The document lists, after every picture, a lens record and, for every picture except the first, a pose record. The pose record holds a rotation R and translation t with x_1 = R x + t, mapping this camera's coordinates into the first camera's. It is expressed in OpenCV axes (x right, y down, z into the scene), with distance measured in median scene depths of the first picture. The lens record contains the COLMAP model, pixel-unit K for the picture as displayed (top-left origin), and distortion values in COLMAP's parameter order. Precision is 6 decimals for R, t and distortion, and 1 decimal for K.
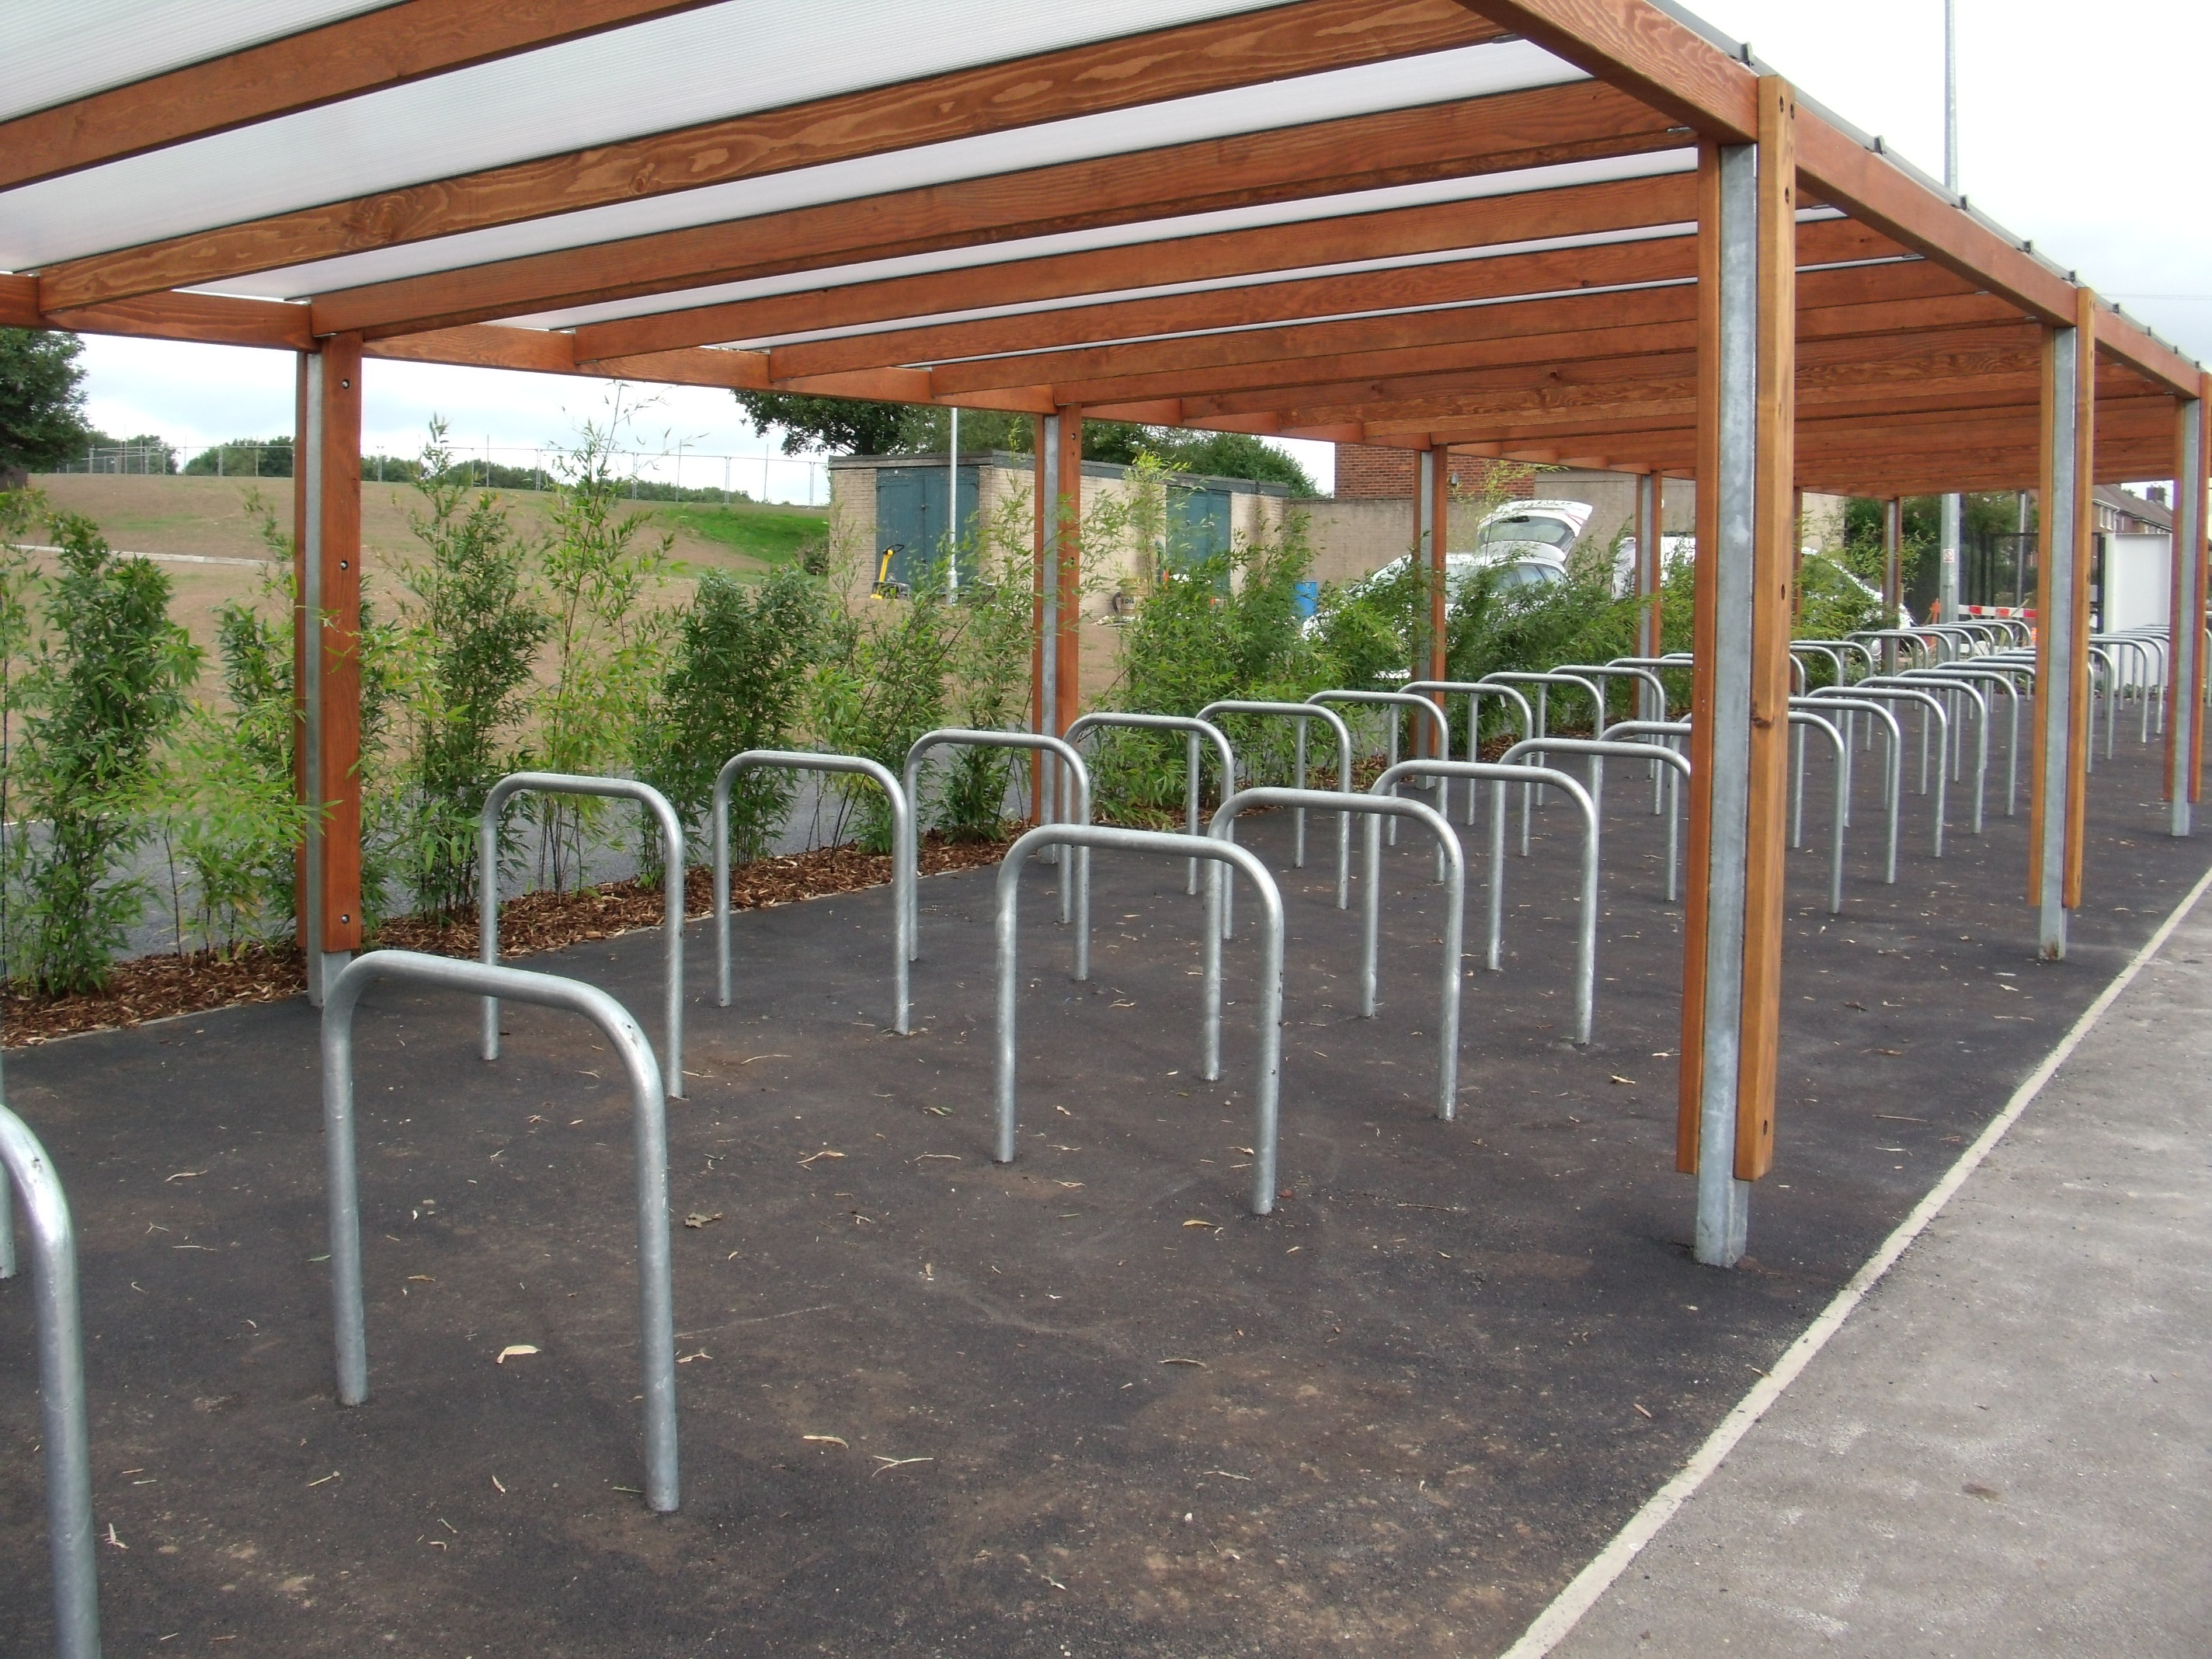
lens RADIAL K [[2310.0, 0, 1102.6], [0, 2310.0, 719.5], [0, 0, 1]] dist [-0.231033, 0.232621]
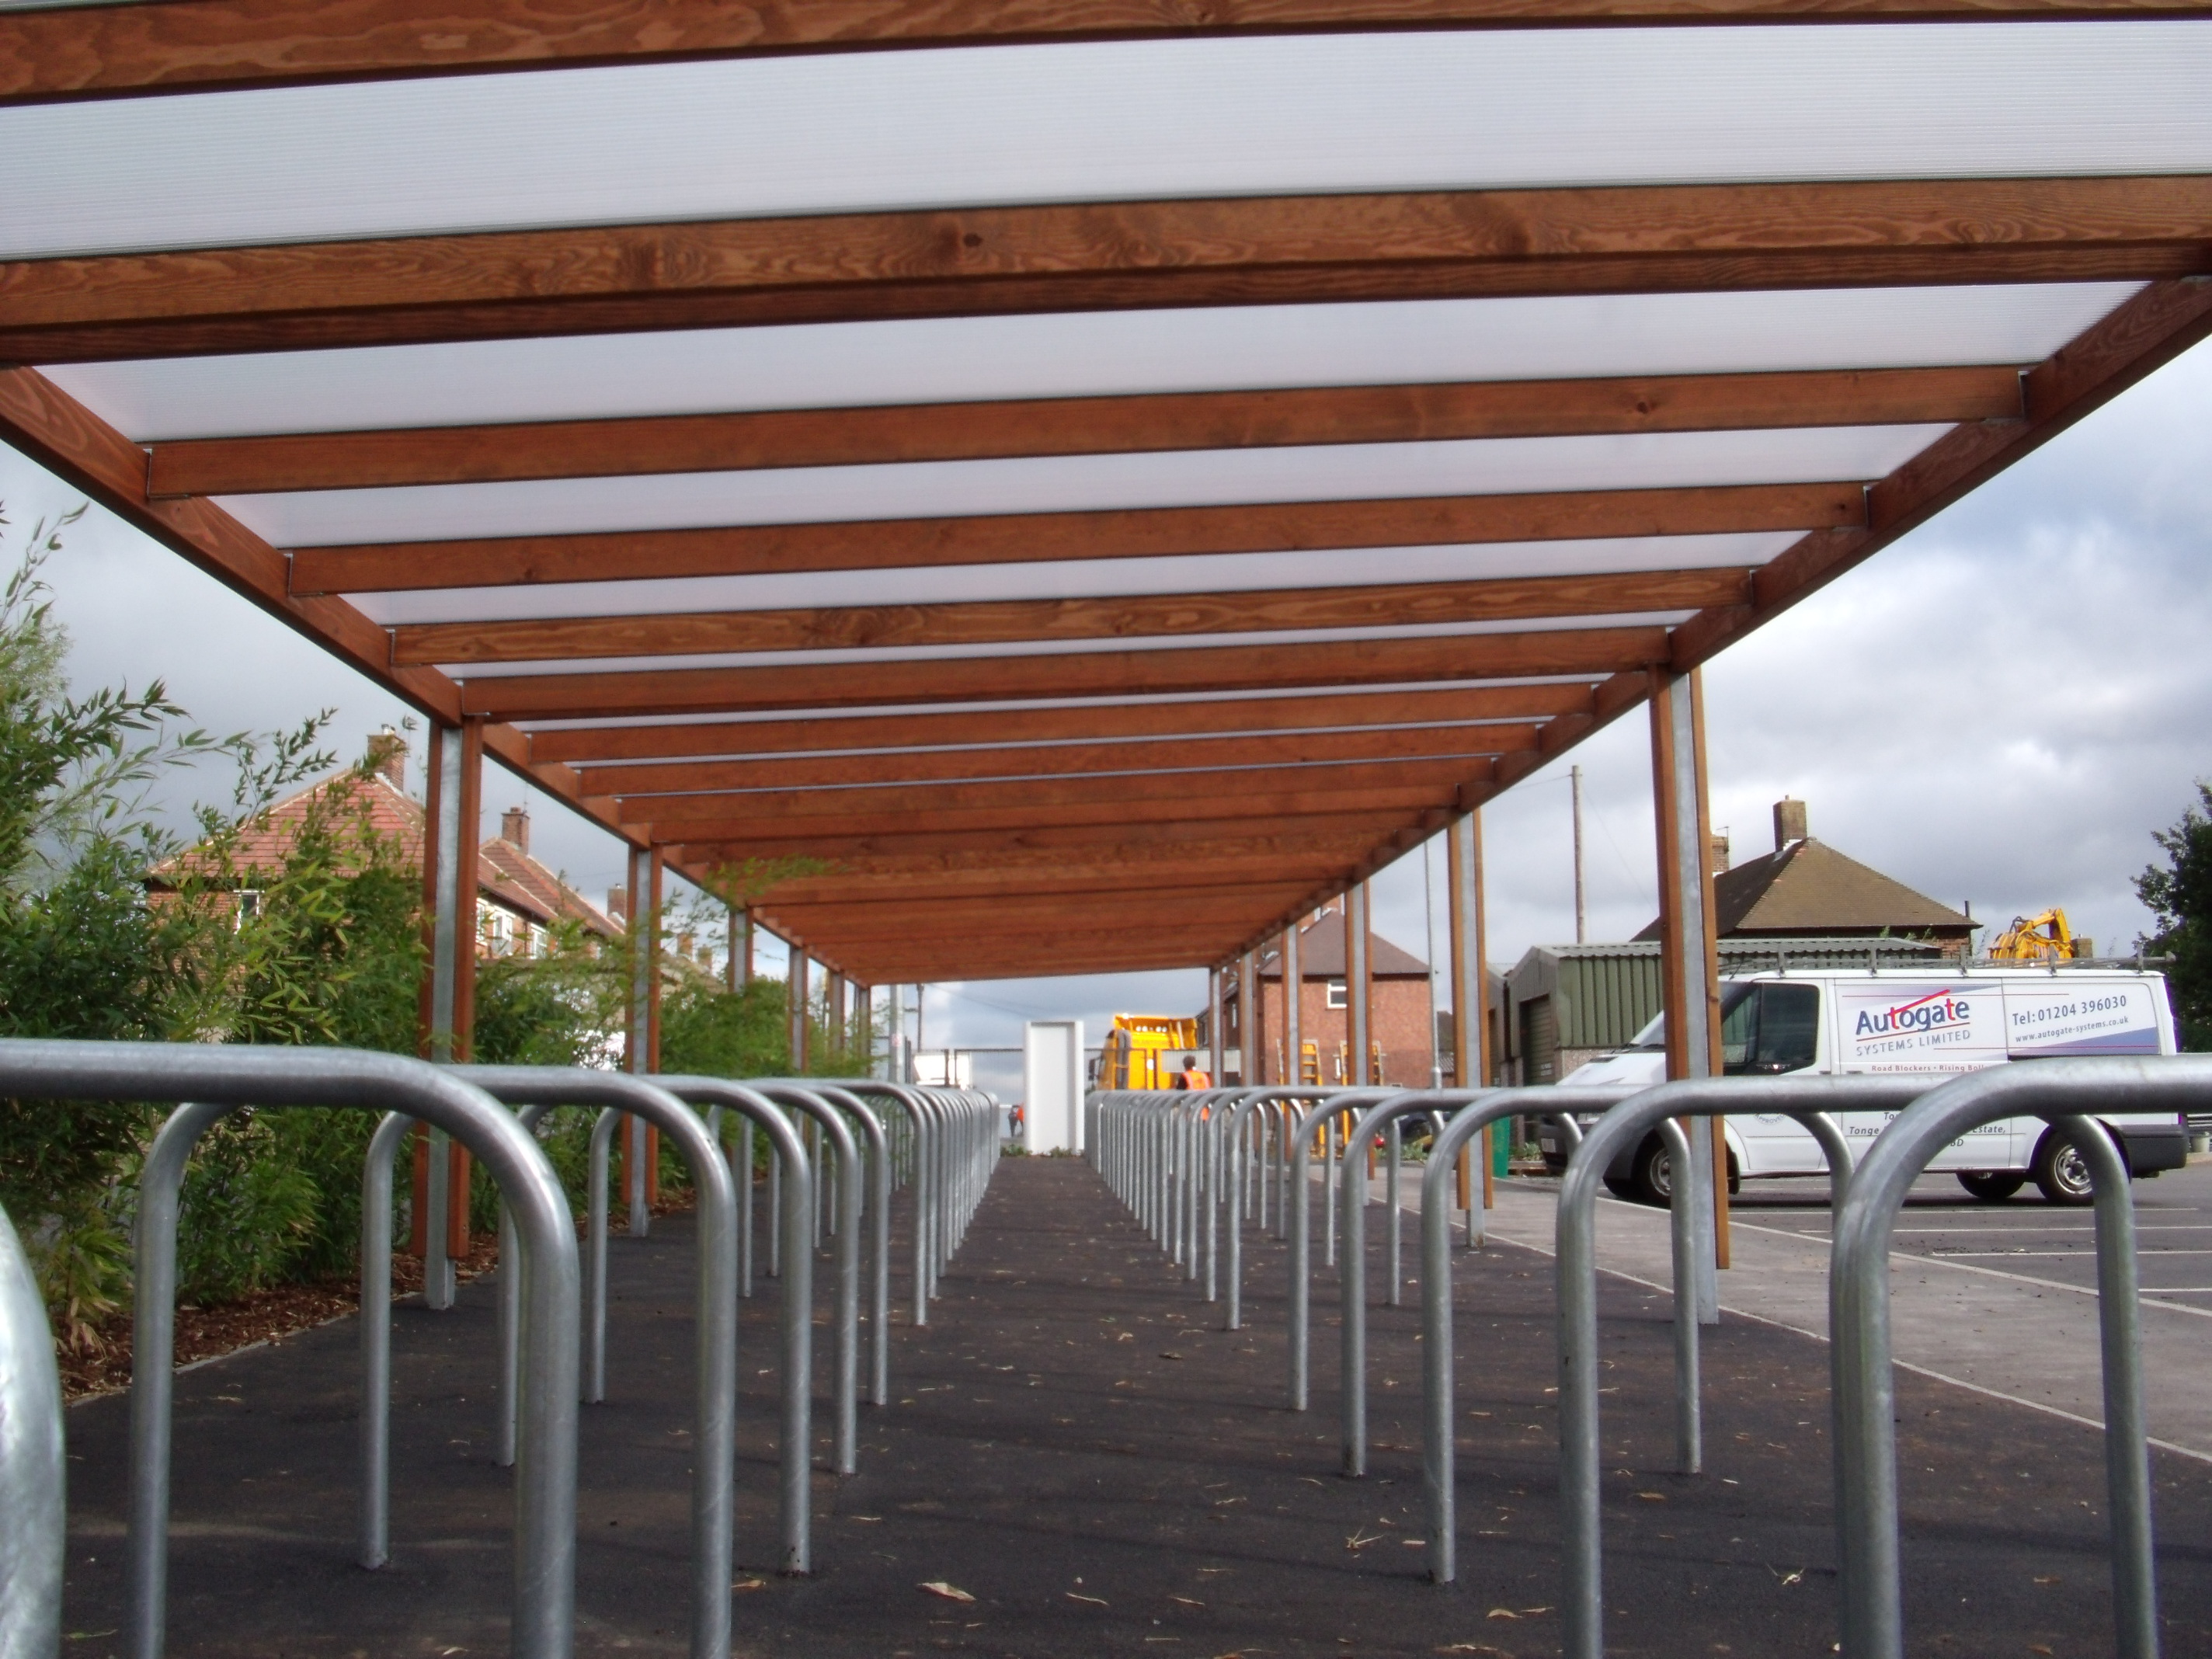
lens RADIAL K [[2310.0, 0, 1102.6], [0, 2310.0, 719.5], [0, 0, 1]] dist [-0.231033, 0.232621]
pose [[0.839046, 0.085493, 0.537301, -0.987944], [0.039756, 0.975302, -0.217268, 0.139532], [-0.542605, 0.203658, 0.814925, -0.186218]]
